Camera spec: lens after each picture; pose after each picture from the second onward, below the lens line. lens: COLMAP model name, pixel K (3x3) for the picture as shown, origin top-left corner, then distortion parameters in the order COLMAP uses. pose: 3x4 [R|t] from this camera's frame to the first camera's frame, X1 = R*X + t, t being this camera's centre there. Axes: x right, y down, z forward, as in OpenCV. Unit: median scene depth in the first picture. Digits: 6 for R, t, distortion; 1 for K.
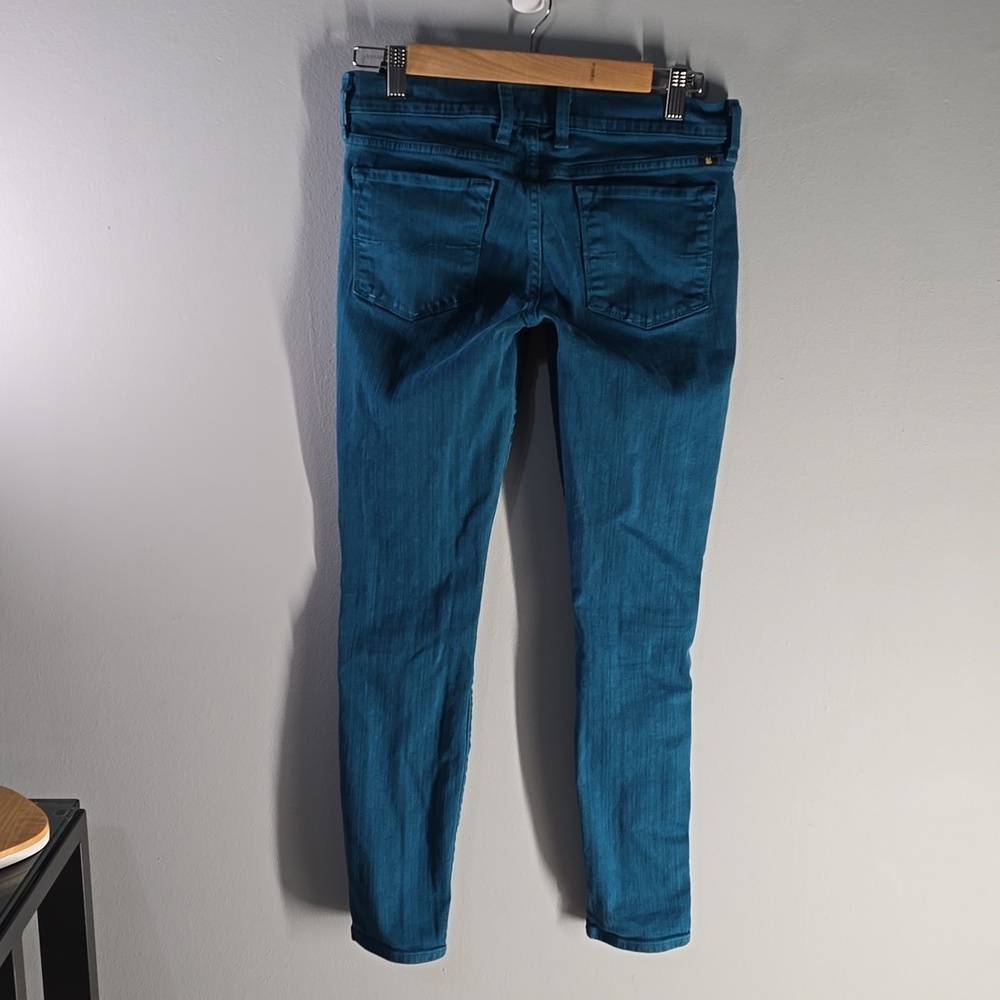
lens RADIAL K [[1340.5, 0, 500.0], [0, 1340.5, 500.0], [0, 0, 1]] dist [0.191417, -0.808212]
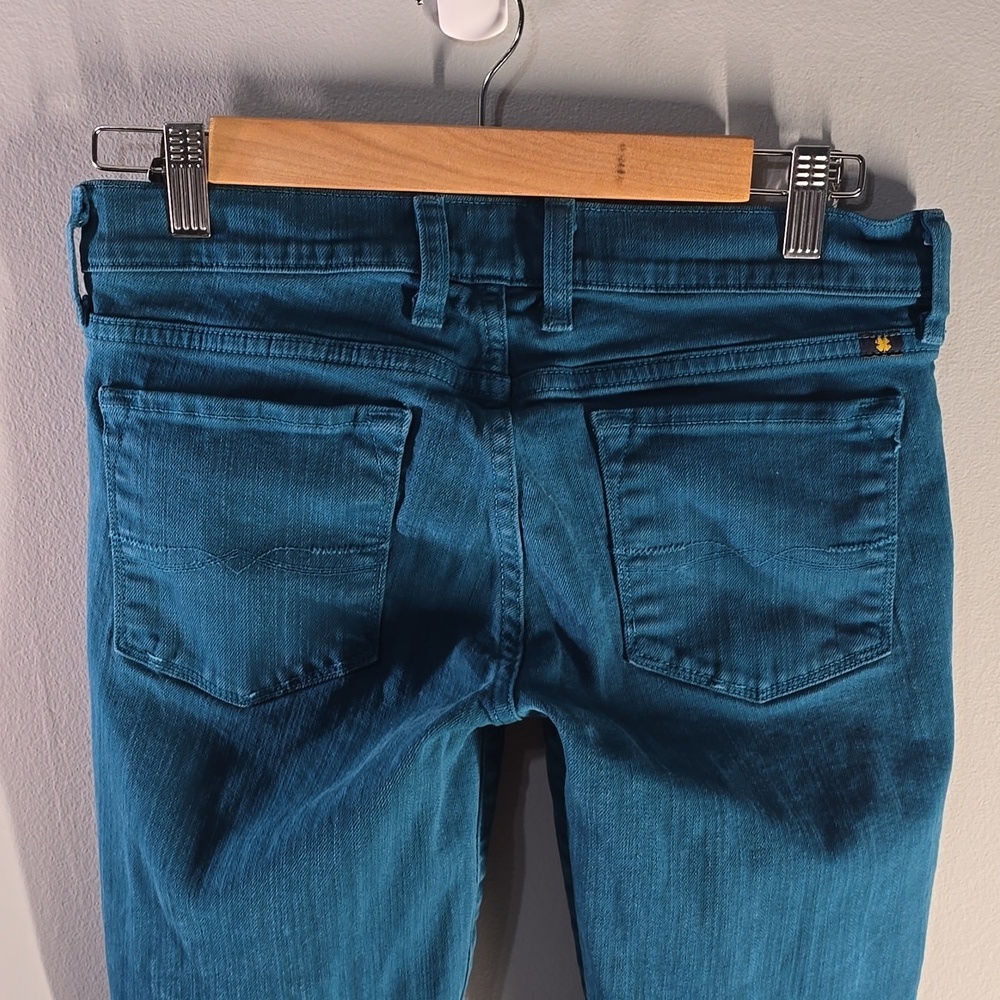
lens RADIAL K [[1415.8, 0, 500.0], [0, 1415.8, 500.0], [0, 0, 1]] dist [0.208174, -0.835702]
pose [[0.999260, -0.033676, -0.018561, 0.032810], [0.032648, 0.998052, -0.053160, -0.177060], [0.020315, 0.052514, 0.998414, 0.520804]]
